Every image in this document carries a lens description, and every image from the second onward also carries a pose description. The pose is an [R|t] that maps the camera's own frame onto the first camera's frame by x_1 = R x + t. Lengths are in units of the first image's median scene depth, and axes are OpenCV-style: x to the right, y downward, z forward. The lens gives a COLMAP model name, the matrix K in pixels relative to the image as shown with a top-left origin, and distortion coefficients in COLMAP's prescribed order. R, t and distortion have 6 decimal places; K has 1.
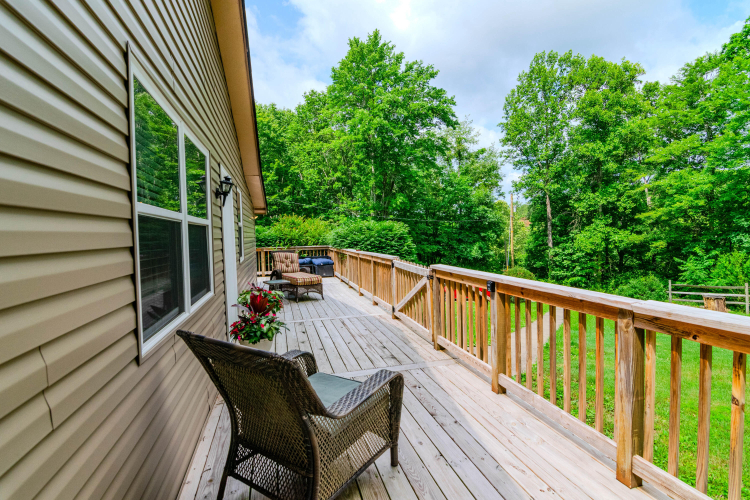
lens RADIAL K [[365.7, 0, 377.4], [0, 365.7, 245.5], [0, 0, 1]] dist [-0.000413, -0.000205]
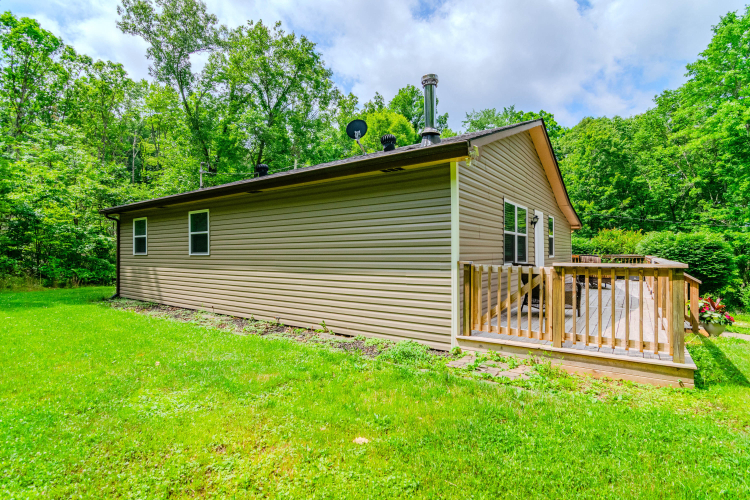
lens RADIAL K [[374.9, 0, 375.0], [0, 374.9, 250.0], [0, 0, 1]] dist [-0.002224, -0.000604]
pose [[0.637719, 0.015171, -0.770120, 0.230894], [-0.036030, 0.999299, -0.010150, 0.027532], [0.769426, 0.034220, 0.637819, -0.387874]]
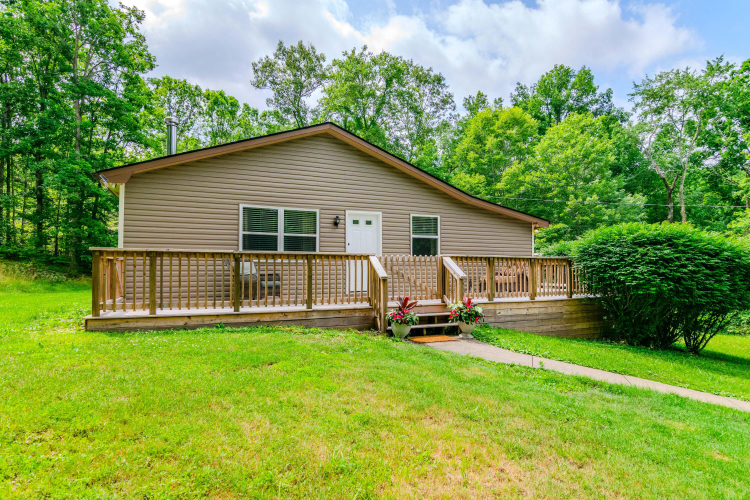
lens RADIAL K [[414.2, 0, 376.5], [0, 414.2, 266.2], [0, 0, 1]] dist [-0.004955, -0.001657]
pose [[0.150532, 0.007243, -0.988579, 0.683173], [-0.035239, 0.999377, 0.001956, 0.036736], [0.987977, 0.034542, 0.150693, 0.258523]]
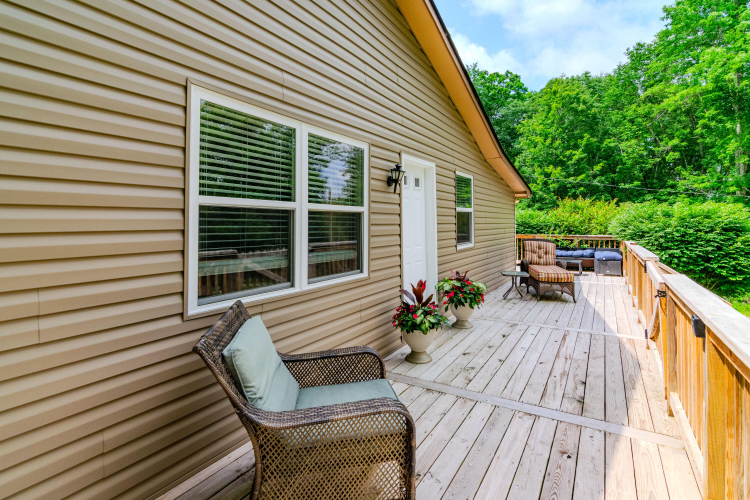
lens RADIAL K [[376.8, 0, 377.7], [0, 376.8, 216.2], [0, 0, 1]] dist [-0.005382, -0.001069]
pose [[0.684062, 0.007565, -0.729384, 0.097872], [-0.035248, 0.999121, -0.022695, -0.004864], [0.728571, 0.041235, 0.683728, 0.071510]]
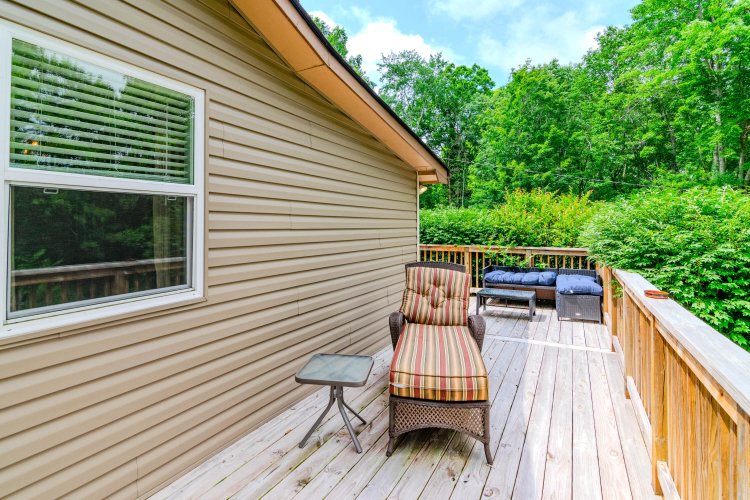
lens RADIAL K [[373.6, 0, 387.8], [0, 373.6, 218.0], [0, 0, 1]] dist [-0.003790, -0.001261]
pose [[0.742709, 0.011478, -0.669516, -0.011842], [-0.039798, 0.998842, -0.027026, -0.016305], [0.668430, 0.046718, 0.742306, 0.459226]]
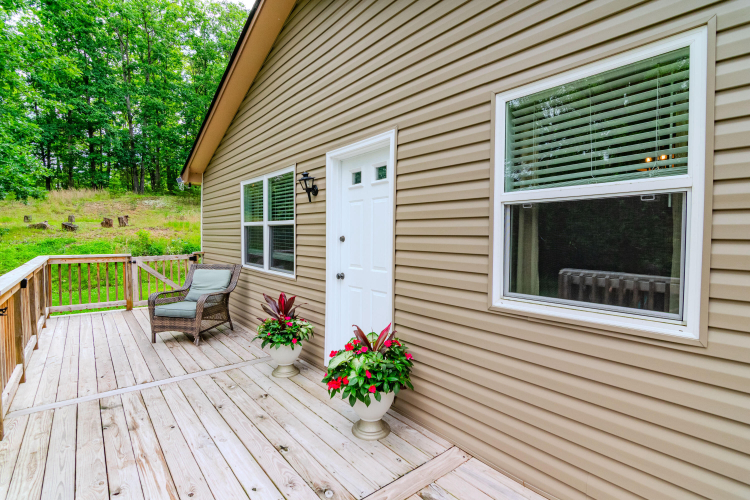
lens RADIAL K [[358.8, 0, 366.6], [0, 358.8, 246.1], [0, 0, 1]] dist [-0.009616, -0.000603]
pose [[-0.922163, 0.027107, -0.385851, -0.054937], [-0.000622, 0.997436, 0.071559, -0.017795], [0.386801, 0.066229, -0.919782, 0.592984]]
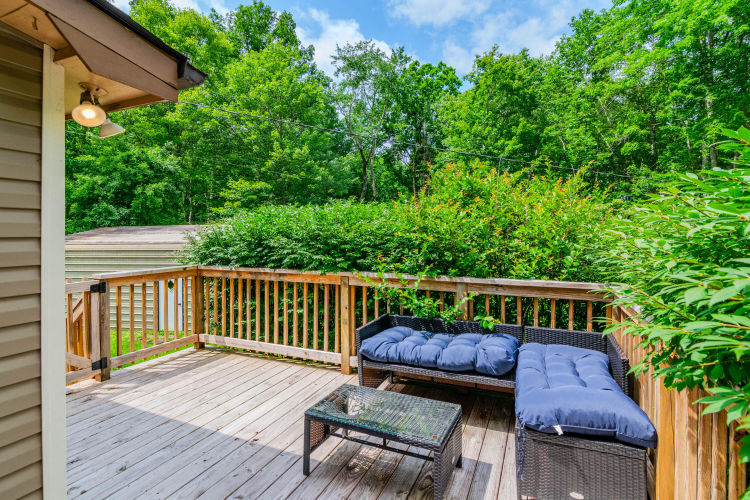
lens RADIAL K [[367.9, 0, 378.8], [0, 367.9, 232.5], [0, 0, 1]] dist [-0.003693, -0.000413]
pose [[0.769704, 0.017437, -0.638162, -0.104351], [-0.036257, 0.999207, -0.016428, -0.021789], [0.637370, 0.035783, 0.769727, 0.763764]]
